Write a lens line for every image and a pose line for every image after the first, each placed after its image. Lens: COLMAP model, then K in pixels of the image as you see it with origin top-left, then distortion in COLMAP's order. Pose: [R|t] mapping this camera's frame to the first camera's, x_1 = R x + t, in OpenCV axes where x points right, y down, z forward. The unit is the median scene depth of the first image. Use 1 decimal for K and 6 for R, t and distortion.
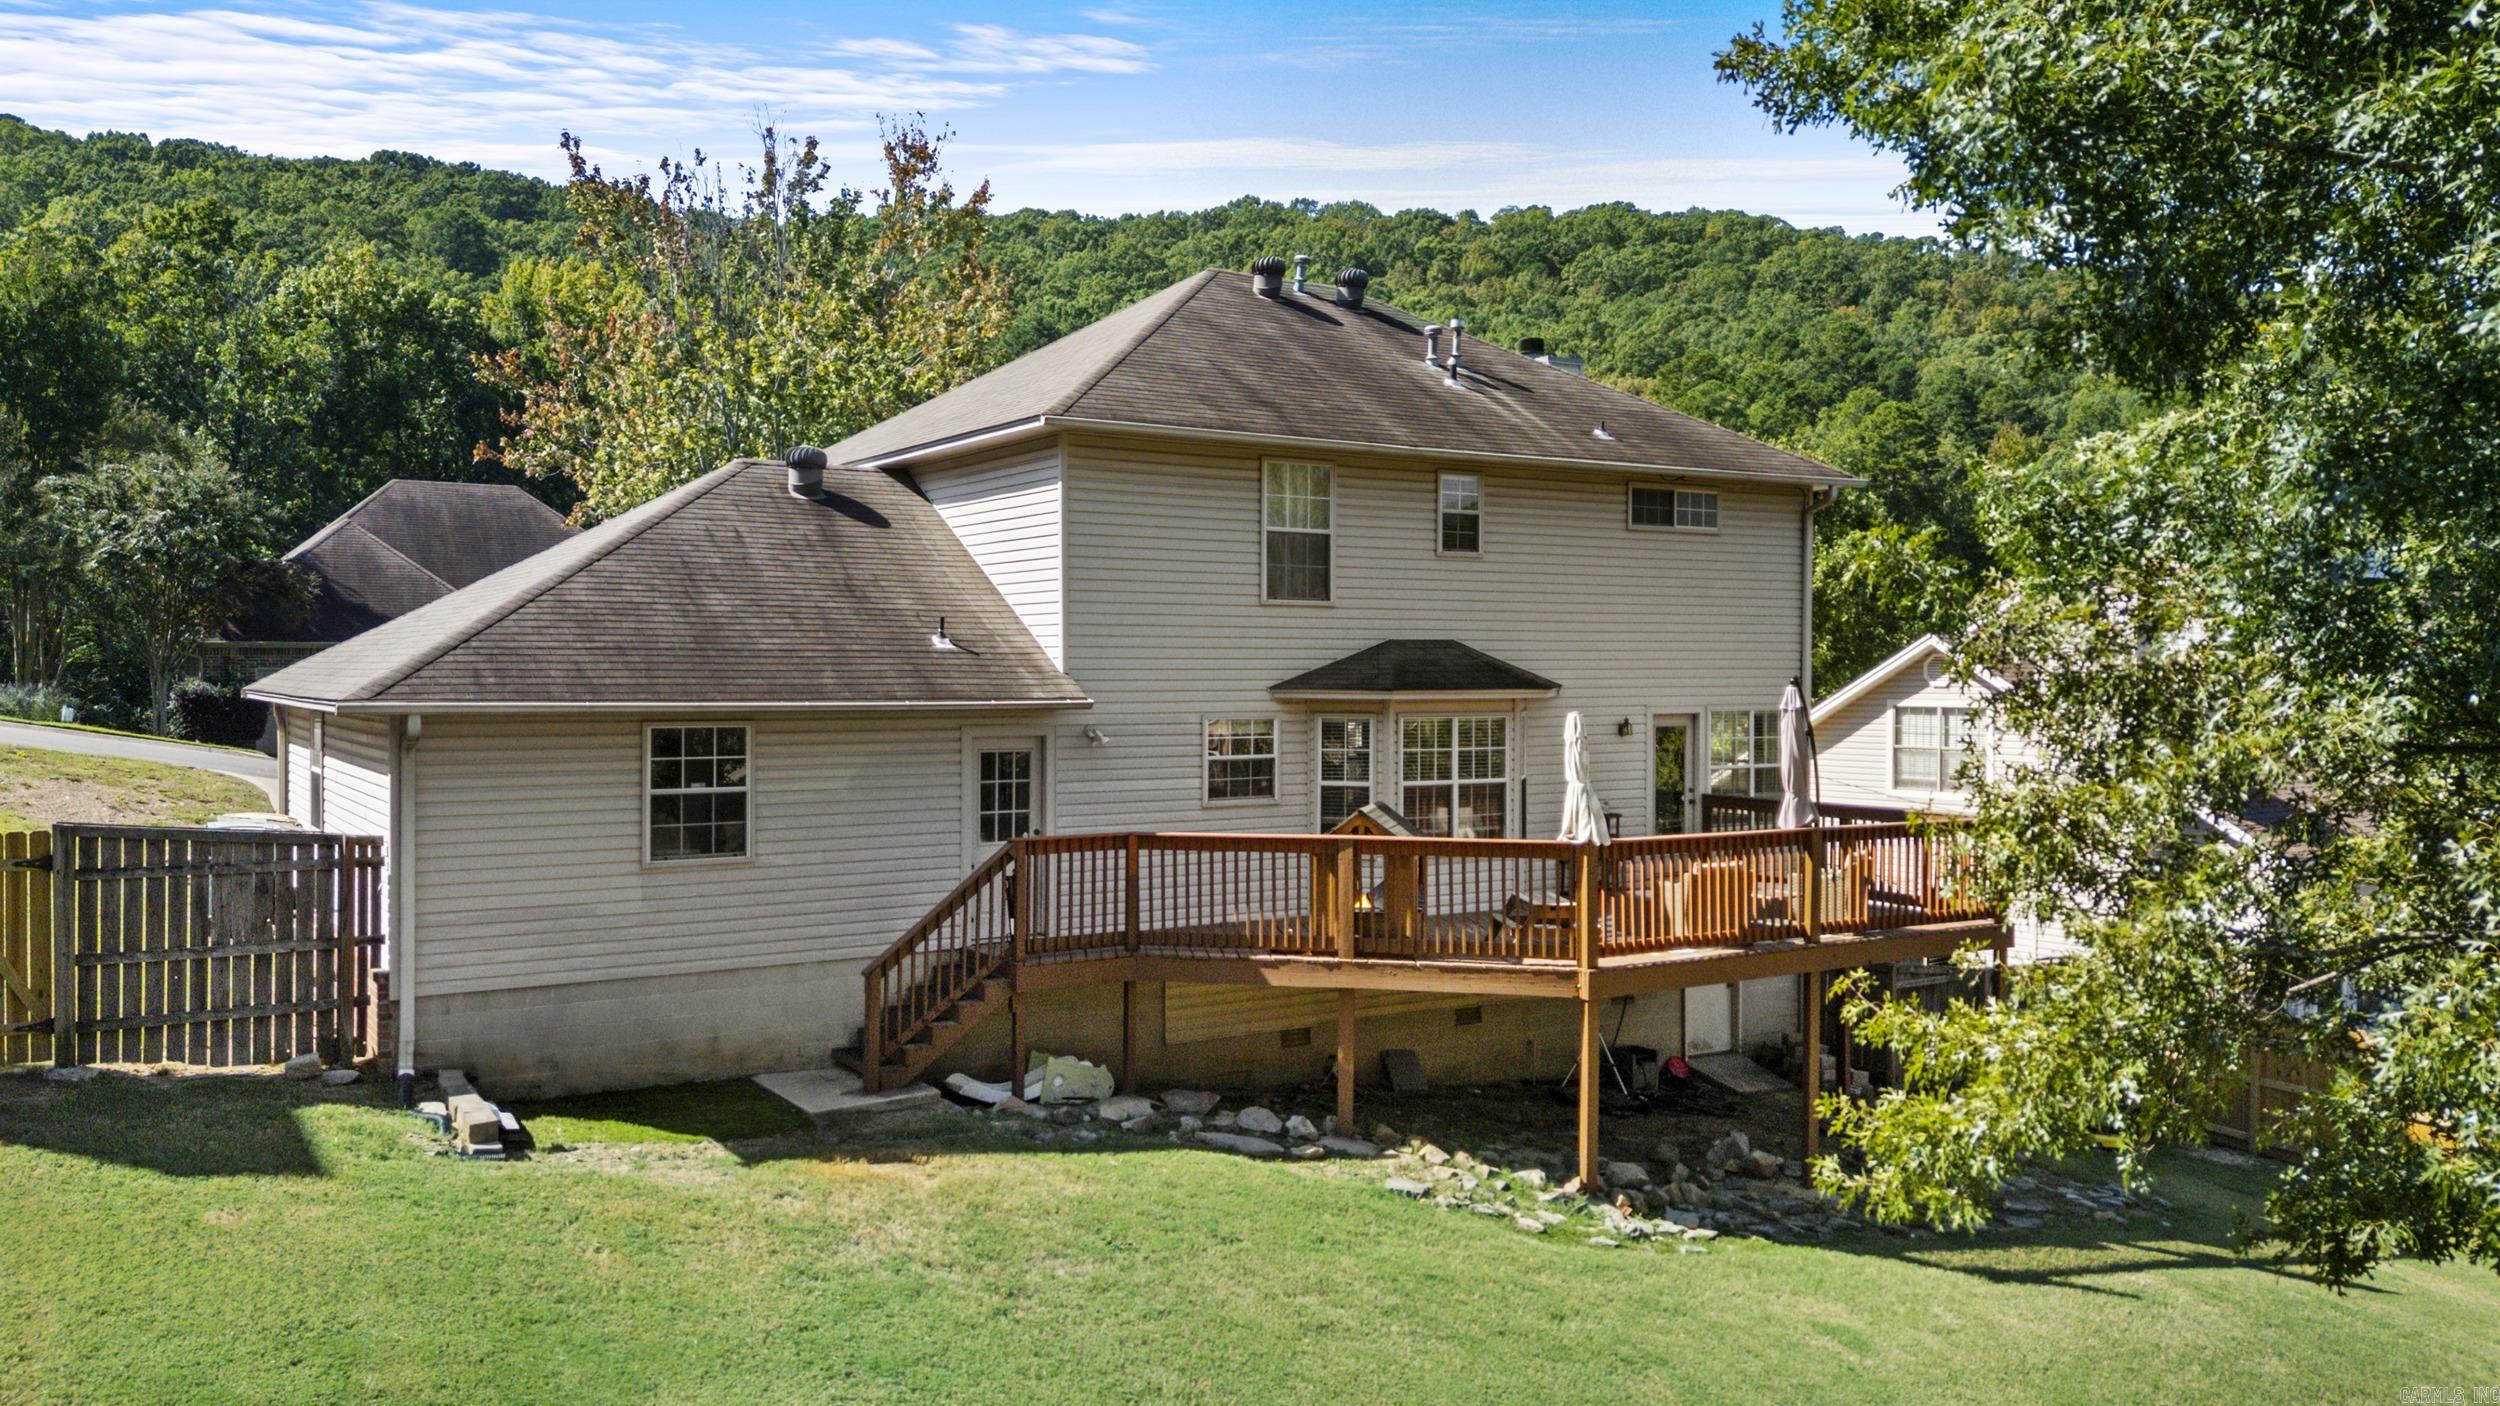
lens RADIAL K [[1855.3, 0, 1293.3], [0, 1855.3, 661.2], [0, 0, 1]] dist [0.069093, -0.093019]
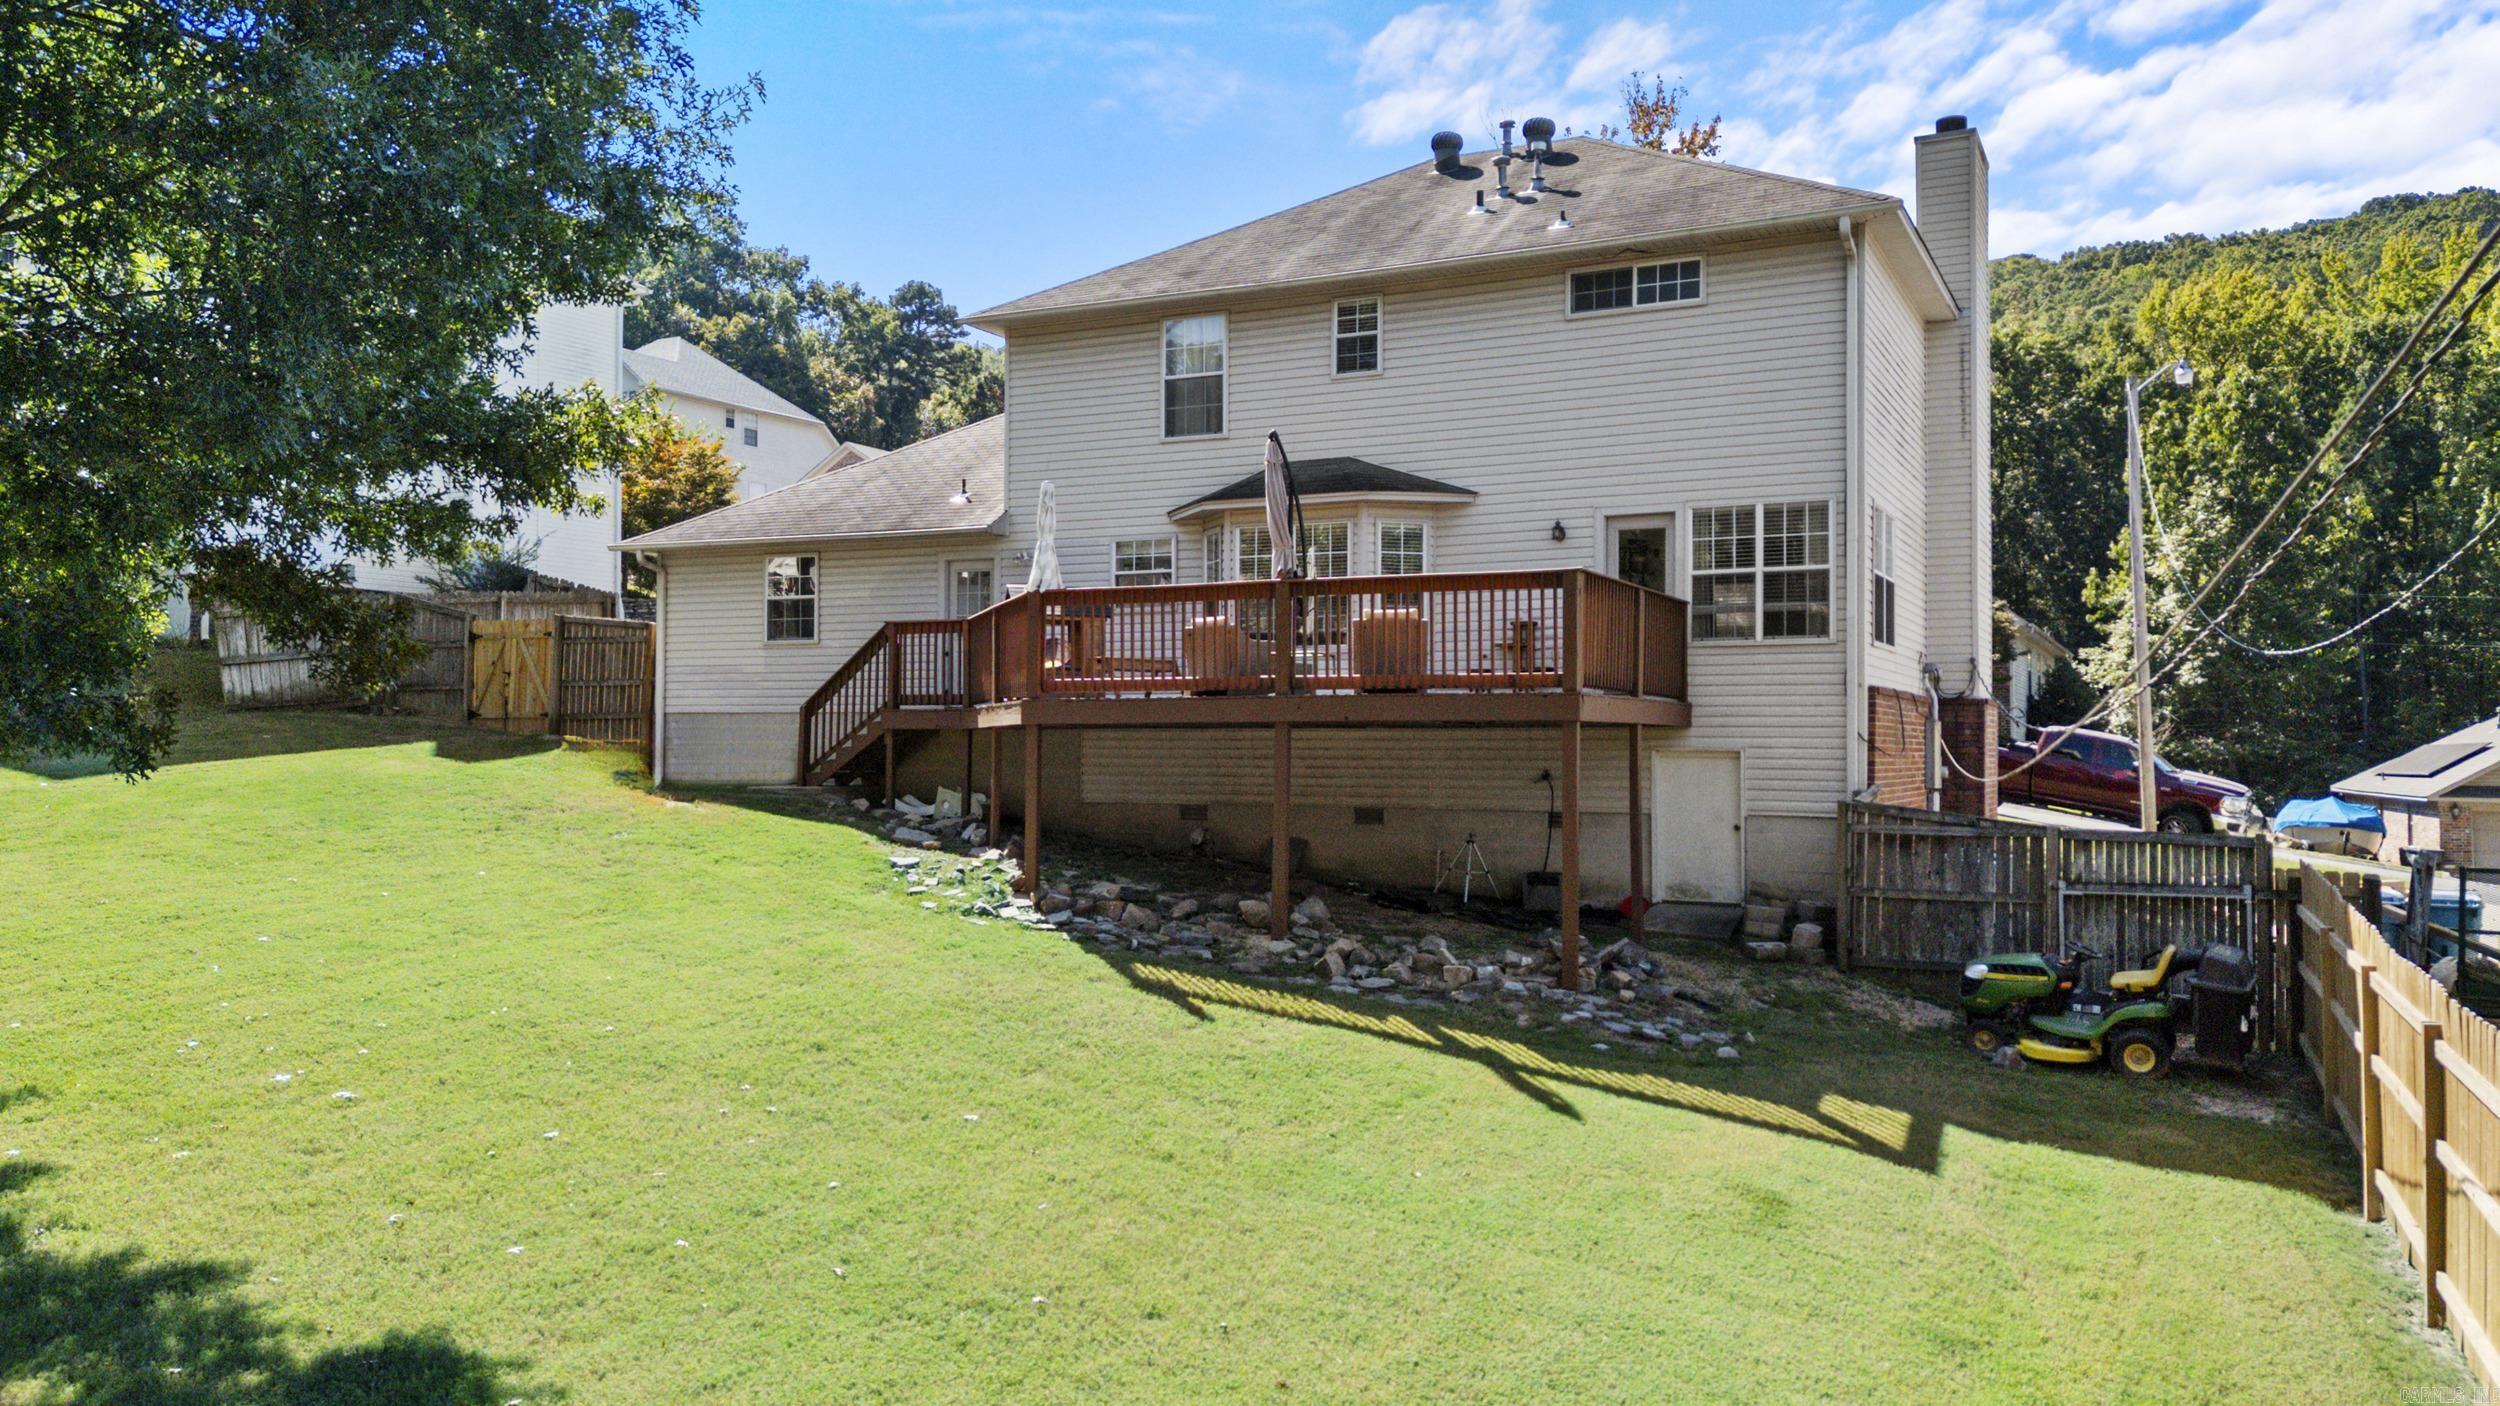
lens RADIAL K [[1882.1, 0, 1250.0], [0, 1882.1, 703.0], [0, 0, 1]] dist [0.064273, -0.049890]
pose [[0.493292, -0.024914, -0.869507, 1.044442], [-0.000619, 0.999579, -0.028992, 0.168667], [0.869864, 0.014839, 0.493069, 0.451529]]
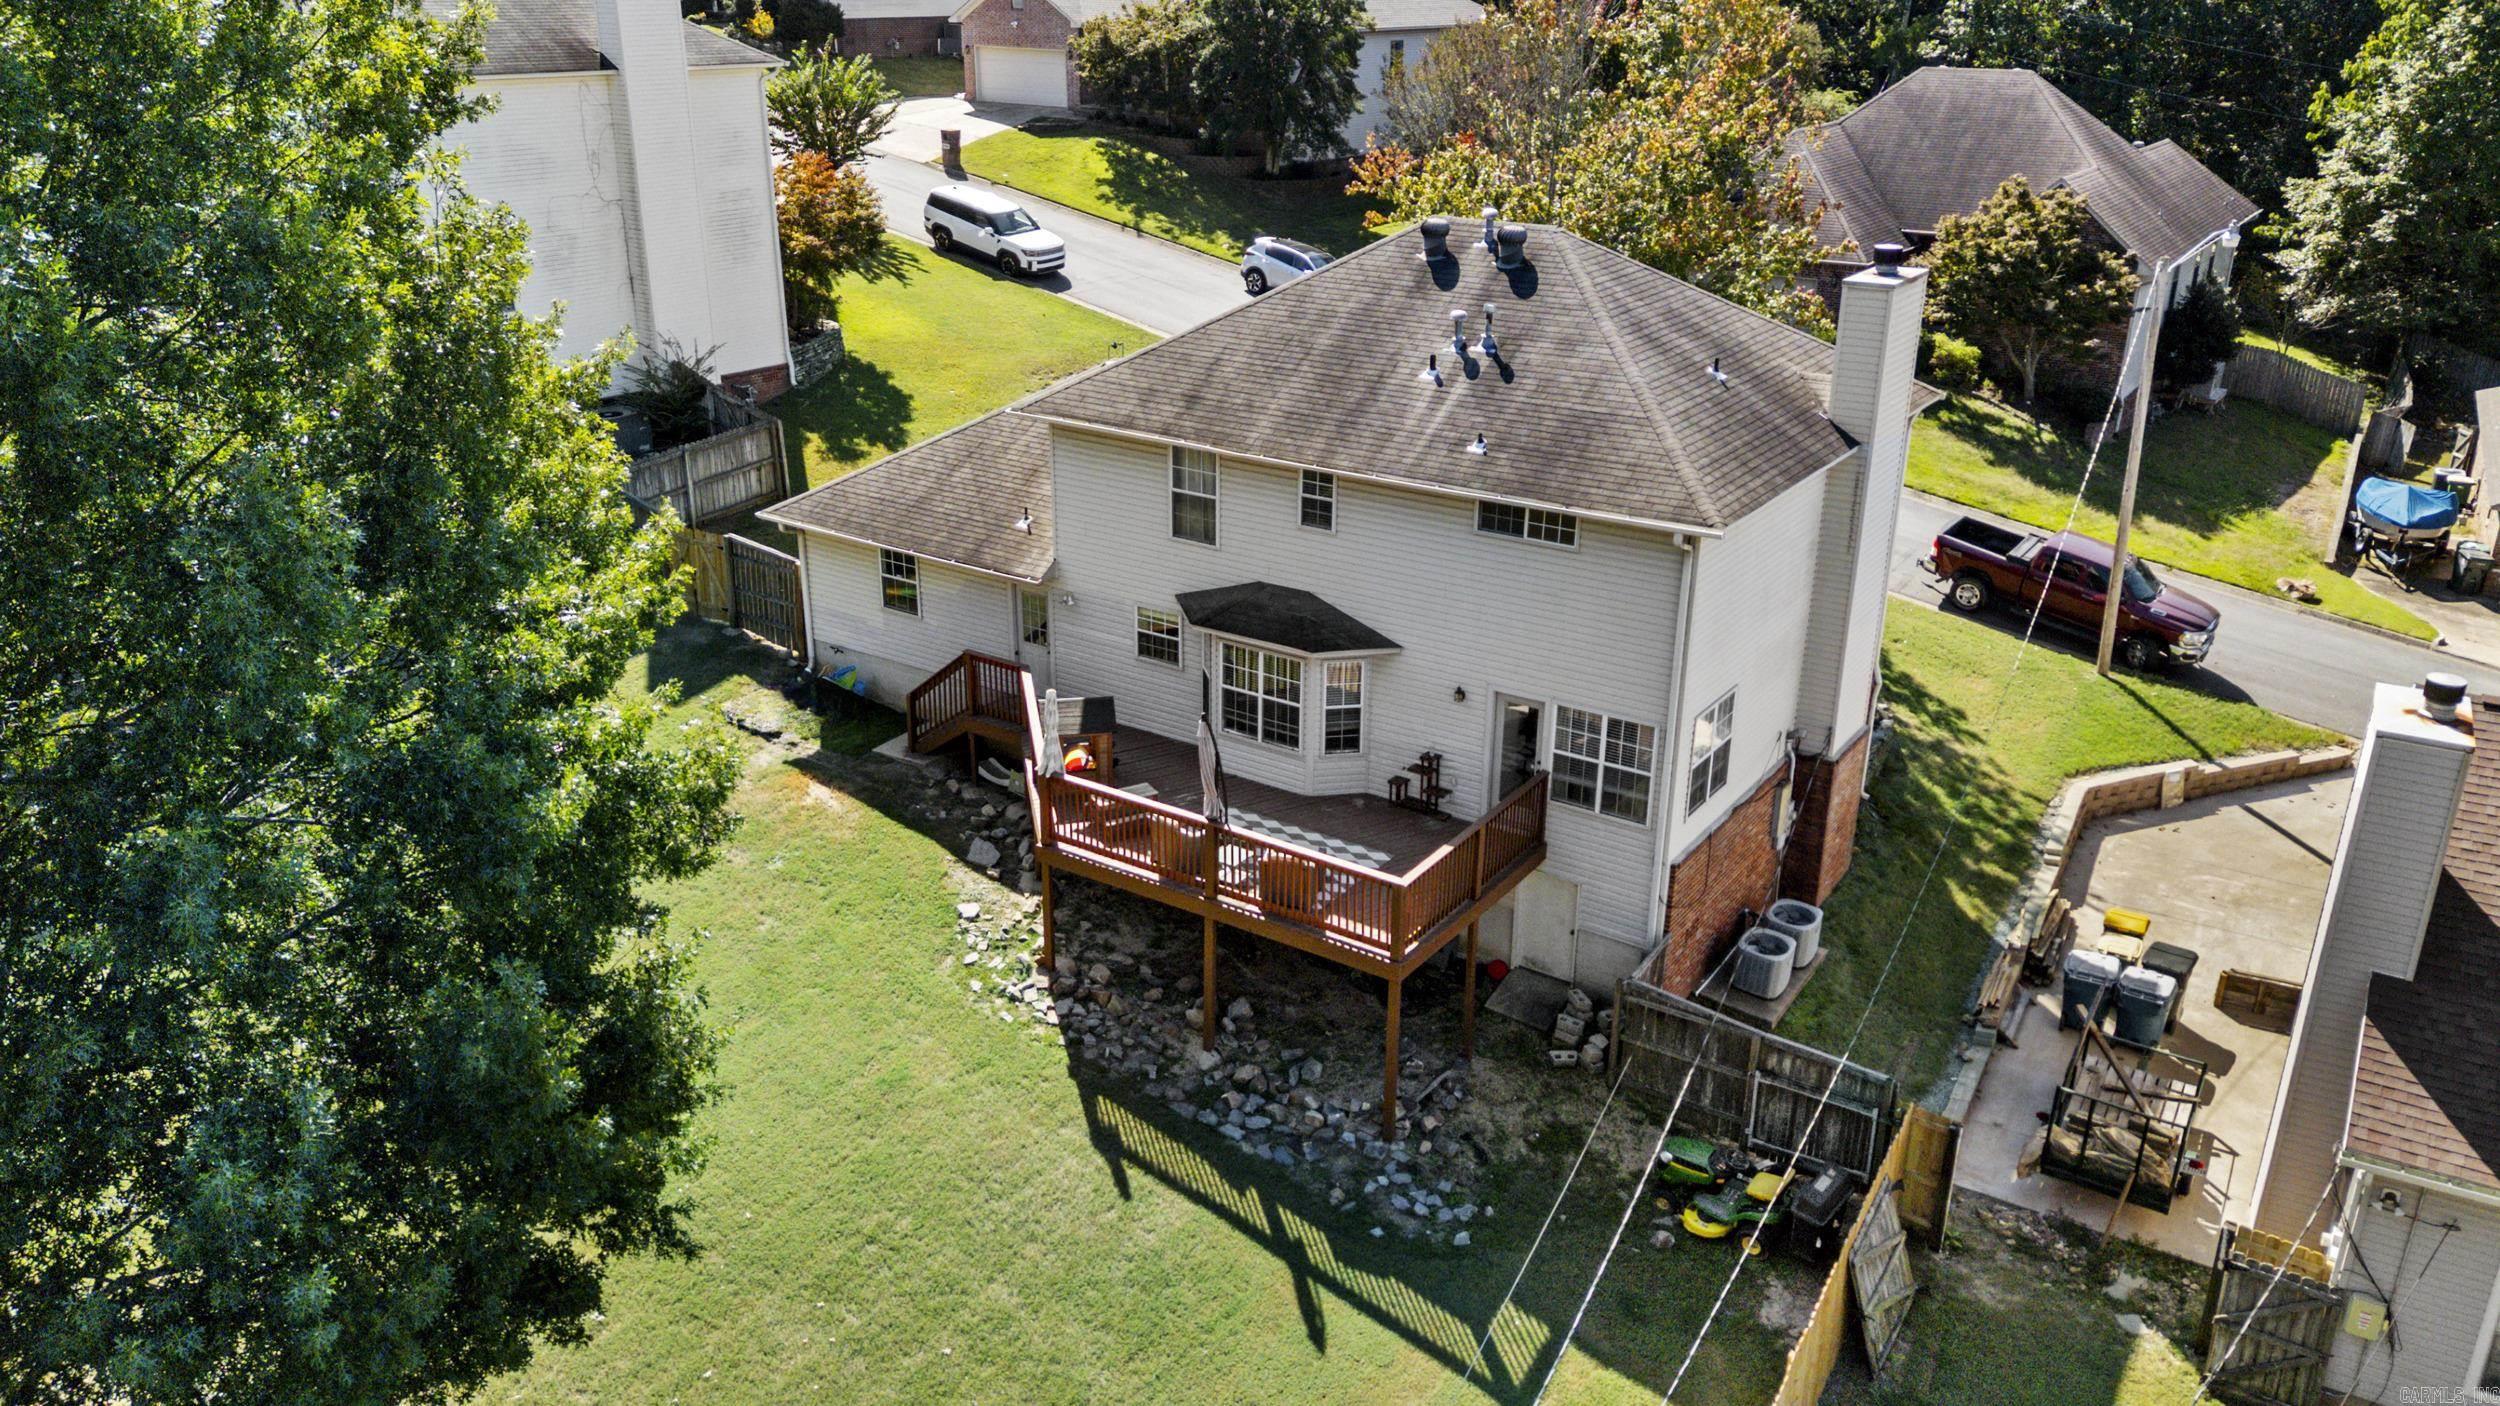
lens RADIAL K [[1882.1, 0, 1250.0], [0, 1882.1, 703.0], [0, 0, 1]] dist [0.064273, -0.049890]
pose [[0.375410, 0.337231, -0.863332, 1.317364], [-0.003408, 0.931956, 0.362555, -0.445014], [0.926853, -0.133165, 0.351014, 0.514091]]
